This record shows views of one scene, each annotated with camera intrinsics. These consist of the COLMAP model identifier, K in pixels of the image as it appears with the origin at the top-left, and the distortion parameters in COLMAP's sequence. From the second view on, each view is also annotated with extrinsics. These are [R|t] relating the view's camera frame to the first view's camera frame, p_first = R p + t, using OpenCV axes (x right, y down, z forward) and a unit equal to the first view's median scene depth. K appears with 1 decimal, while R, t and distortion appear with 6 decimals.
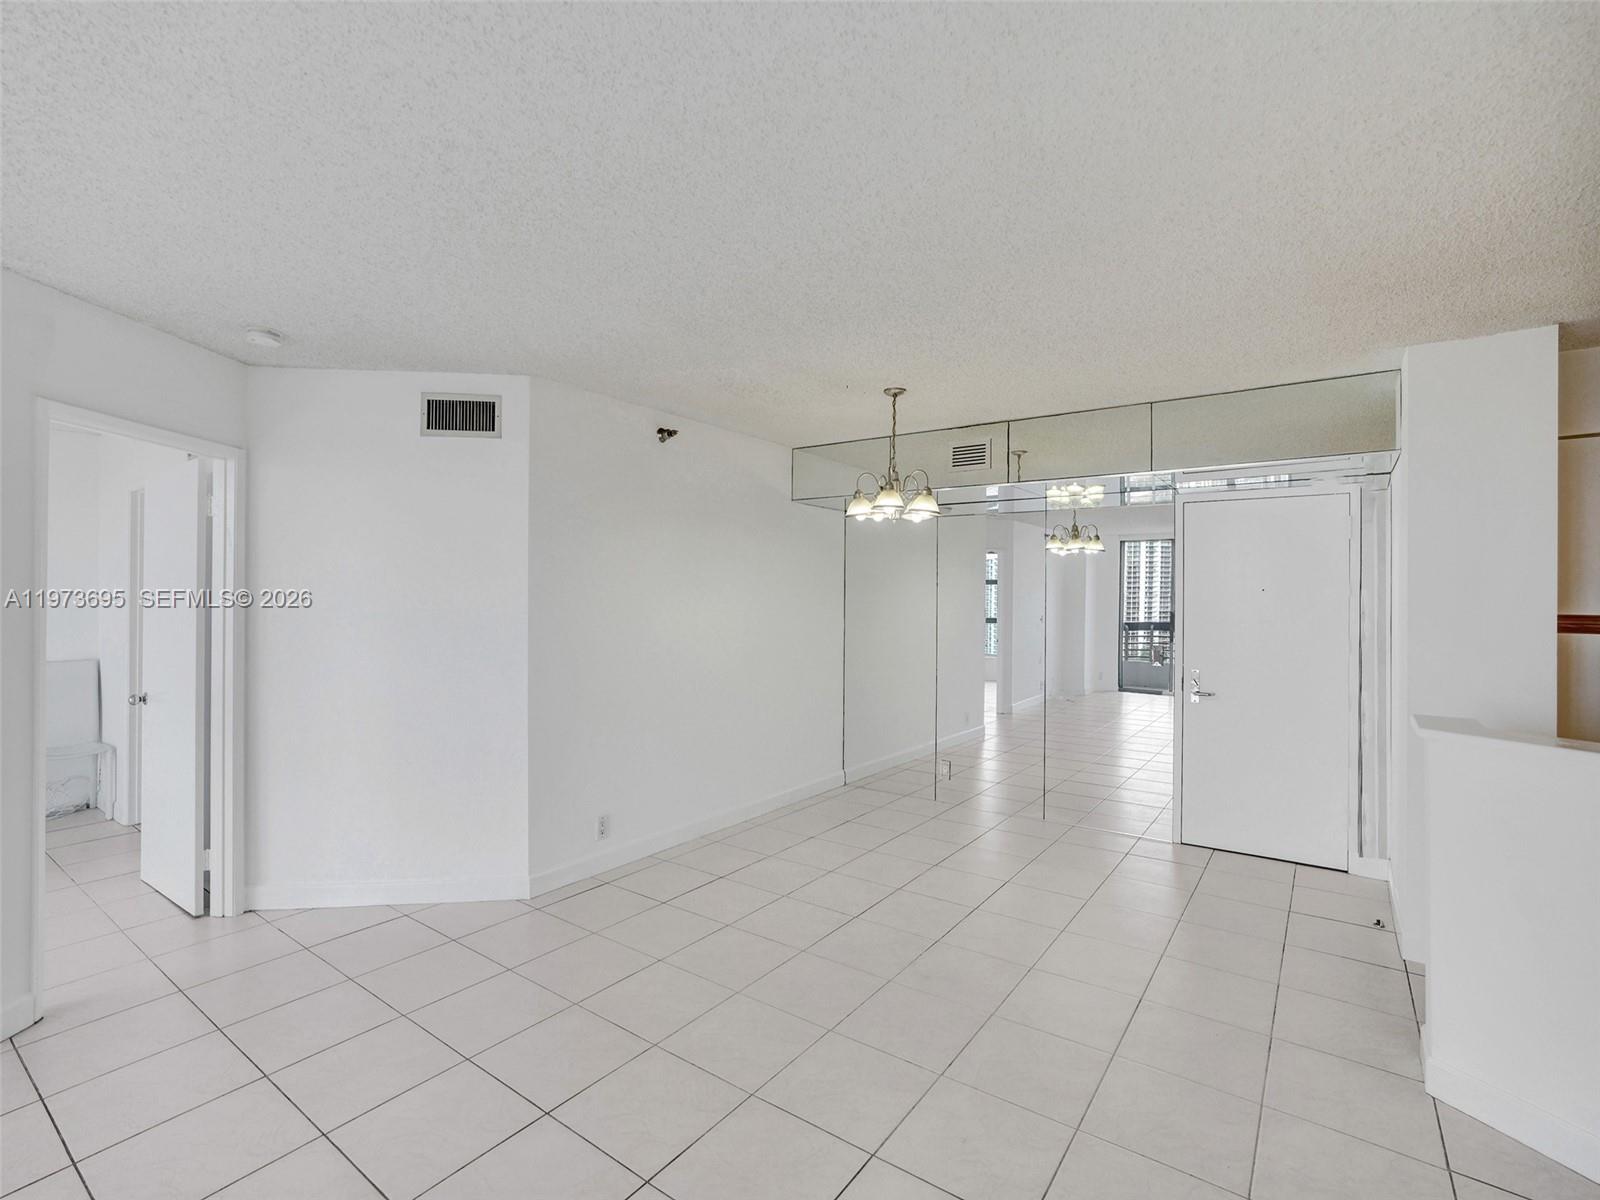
lens RADIAL K [[749.1, 0, 805.9], [0, 749.1, 597.2], [0, 0, 1]] dist [-0.068055, 0.026780]
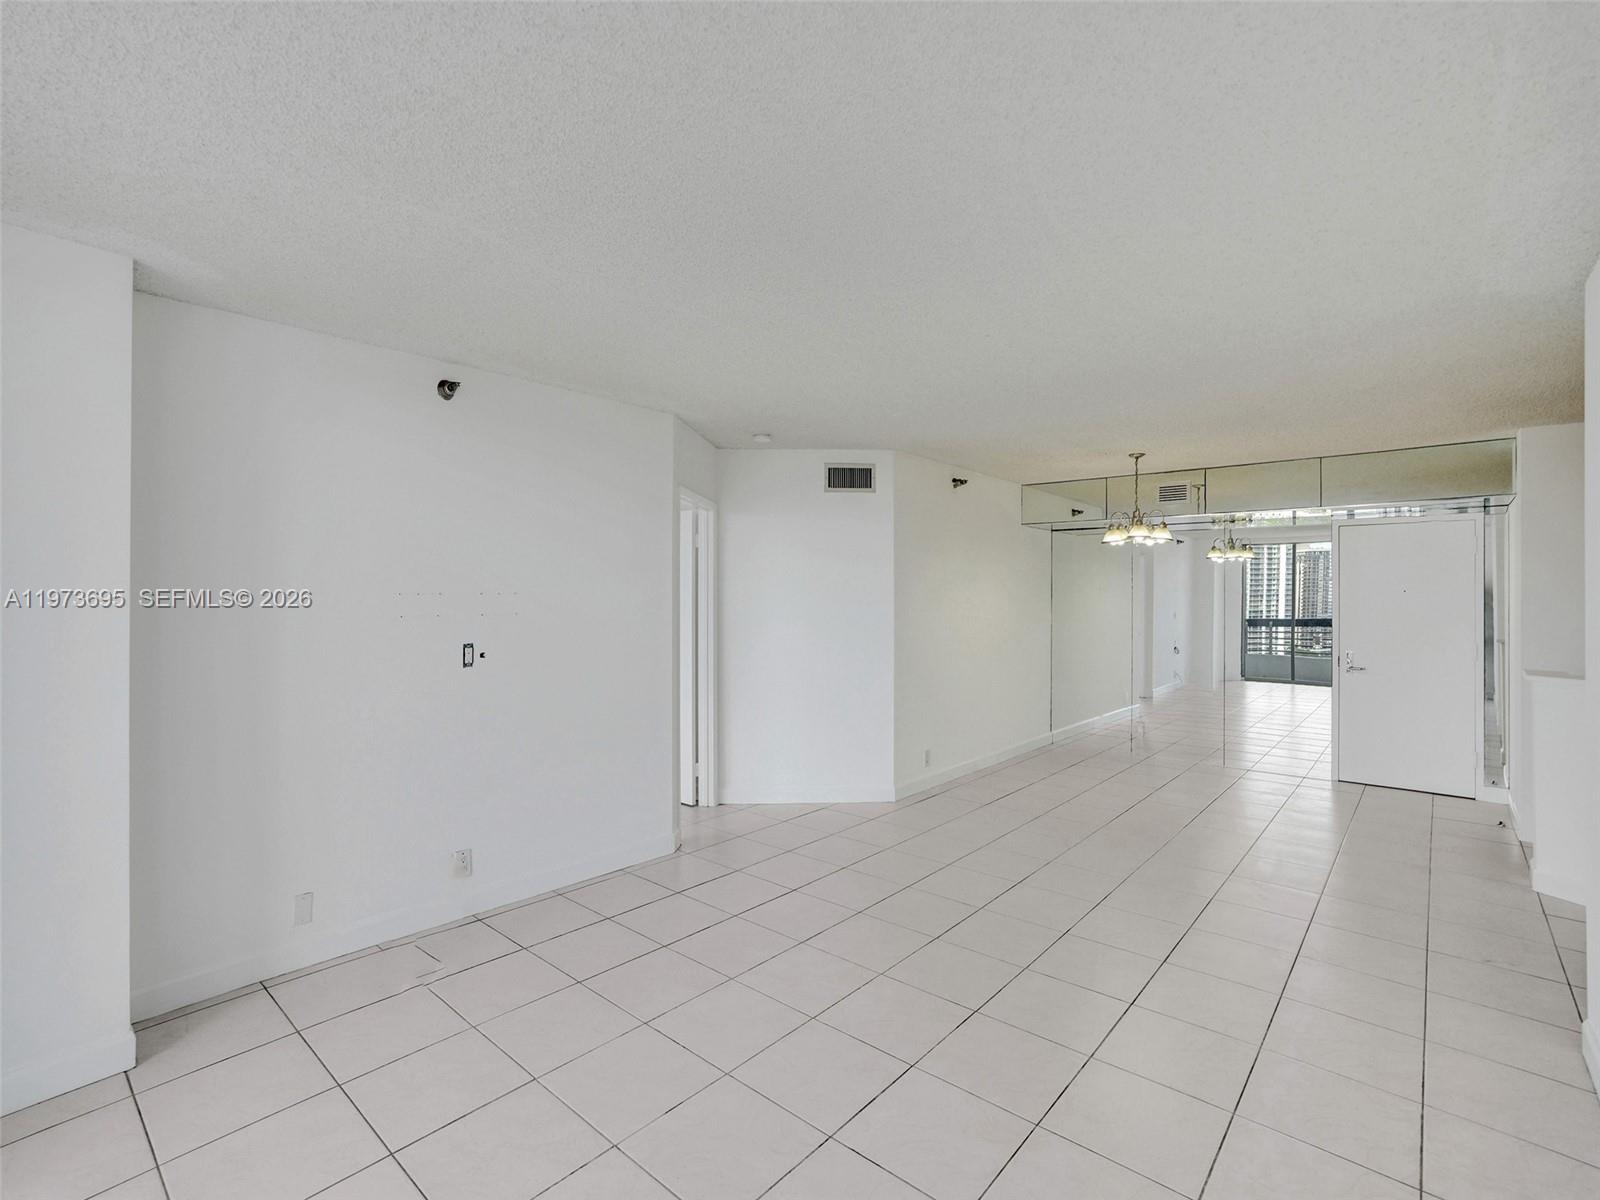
lens RADIAL K [[747.2, 0, 805.5], [0, 747.2, 596.2], [0, 0, 1]] dist [-0.069164, 0.029467]
pose [[0.995170, -0.003264, -0.098111, -0.379288], [0.003421, 0.999993, 0.001430, -0.008113], [0.098106, -0.001759, 0.995174, -0.478842]]
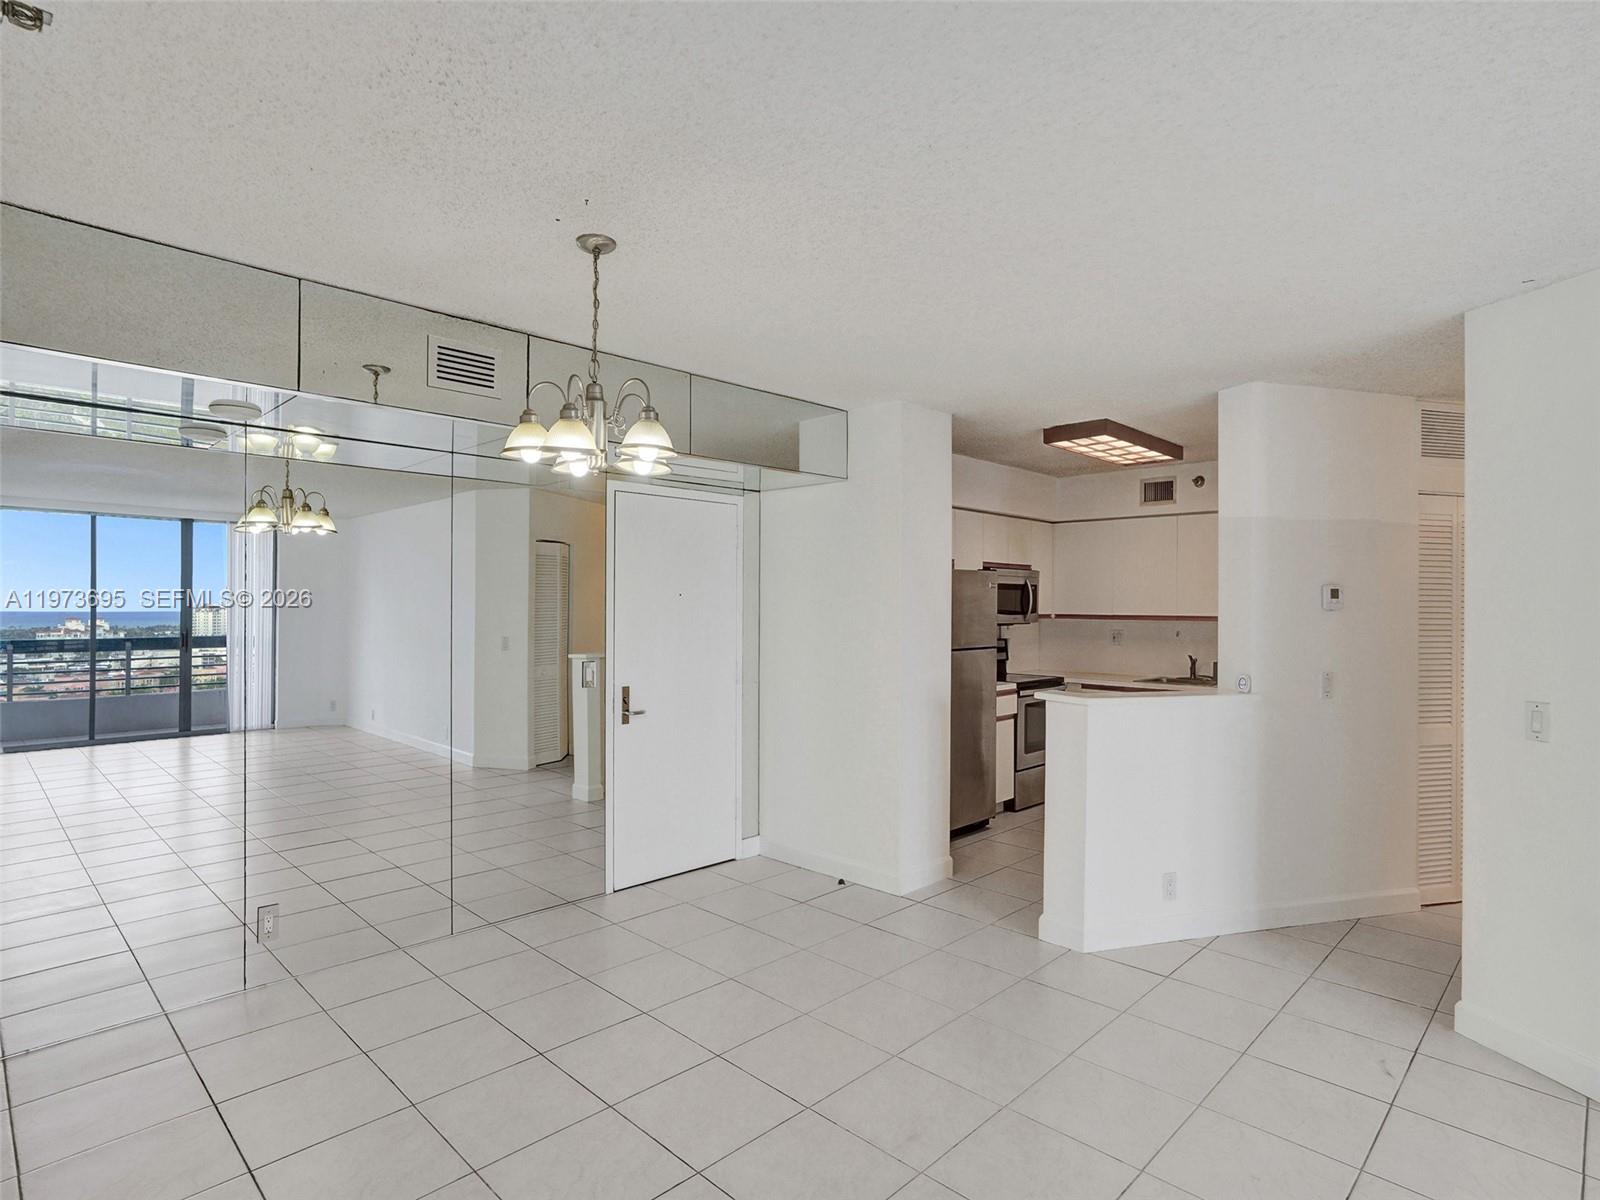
lens RADIAL K [[843.9, 0, 782.0], [0, 843.9, 602.0], [0, 0, 1]] dist [0.002944, 0.000484]
pose [[0.168849, 0.003528, 0.985636, -0.493741], [-0.010061, 0.999948, -0.001856, -0.001822], [-0.985591, -0.009603, 0.168876, 0.747020]]
